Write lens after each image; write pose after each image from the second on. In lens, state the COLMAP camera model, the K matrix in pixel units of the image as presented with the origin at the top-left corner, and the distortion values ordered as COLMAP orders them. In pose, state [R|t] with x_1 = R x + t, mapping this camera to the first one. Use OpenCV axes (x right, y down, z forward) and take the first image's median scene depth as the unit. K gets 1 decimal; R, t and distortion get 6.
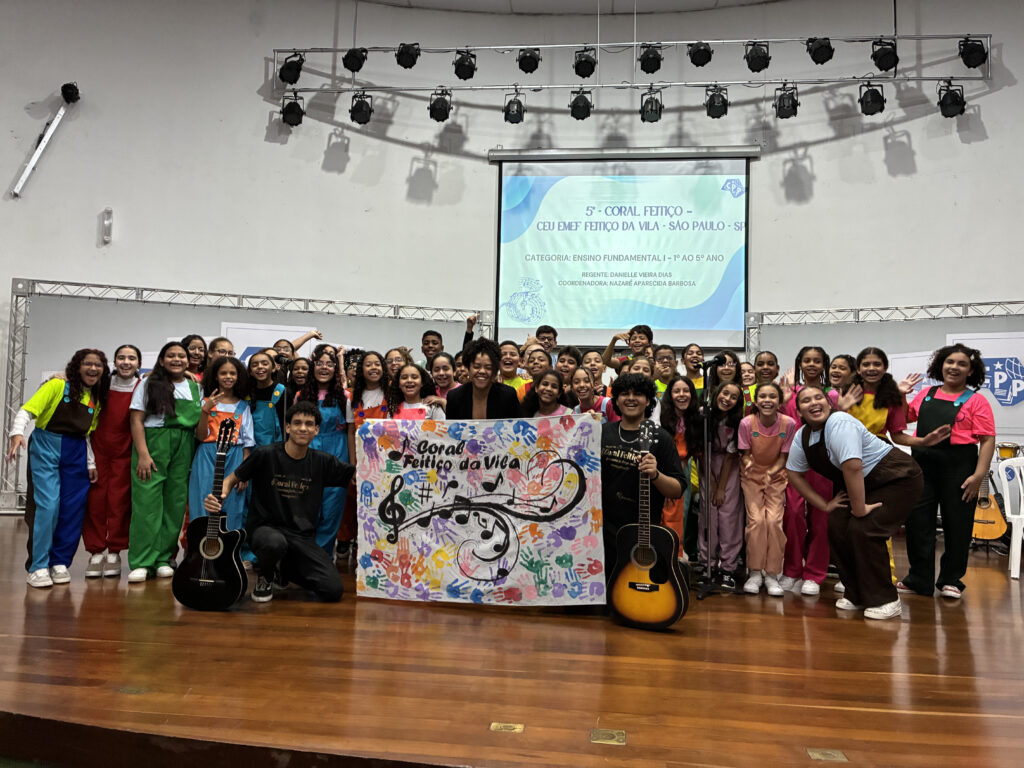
lens RADIAL K [[776.1, 0, 508.5], [0, 776.1, 375.7], [0, 0, 1]] dist [0.043568, -0.044635]
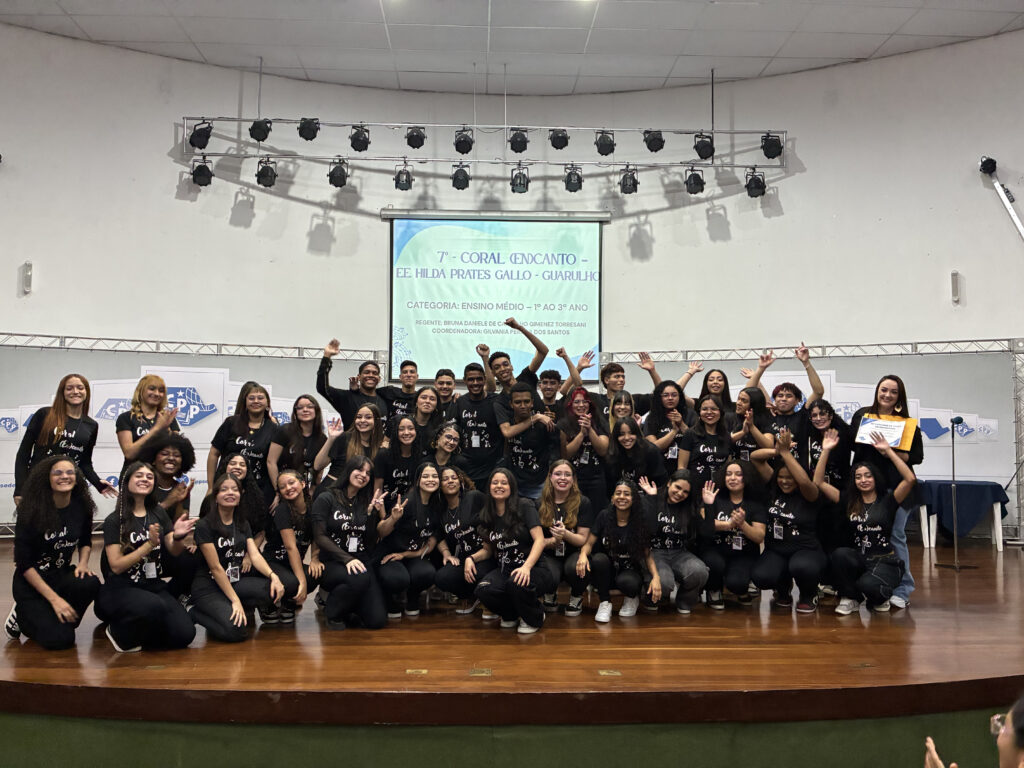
lens RADIAL K [[776.1, 0, 505.6], [0, 776.1, 384.8], [0, 0, 1]] dist [0.043568, -0.044635]
pose [[0.989545, -0.012281, 0.143704, -0.012514], [0.011598, 0.999917, 0.005584, -0.038264], [-0.143761, -0.003859, 0.989605, -0.165098]]
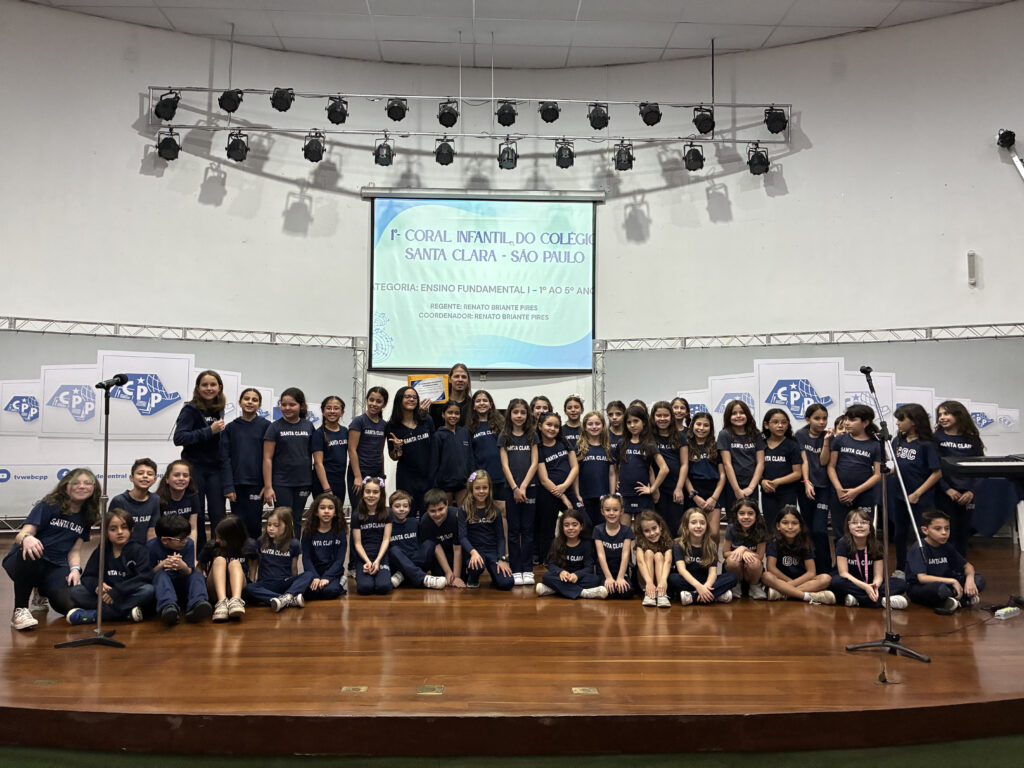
lens RADIAL K [[776.1, 0, 509.7], [0, 776.1, 379.1], [0, 0, 1]] dist [0.043568, -0.044635]
pose [[0.989424, -0.008697, 0.144794, 0.020203], [0.009542, 0.999941, -0.005139, -0.018087], [-0.144741, 0.006467, 0.989448, -0.098106]]
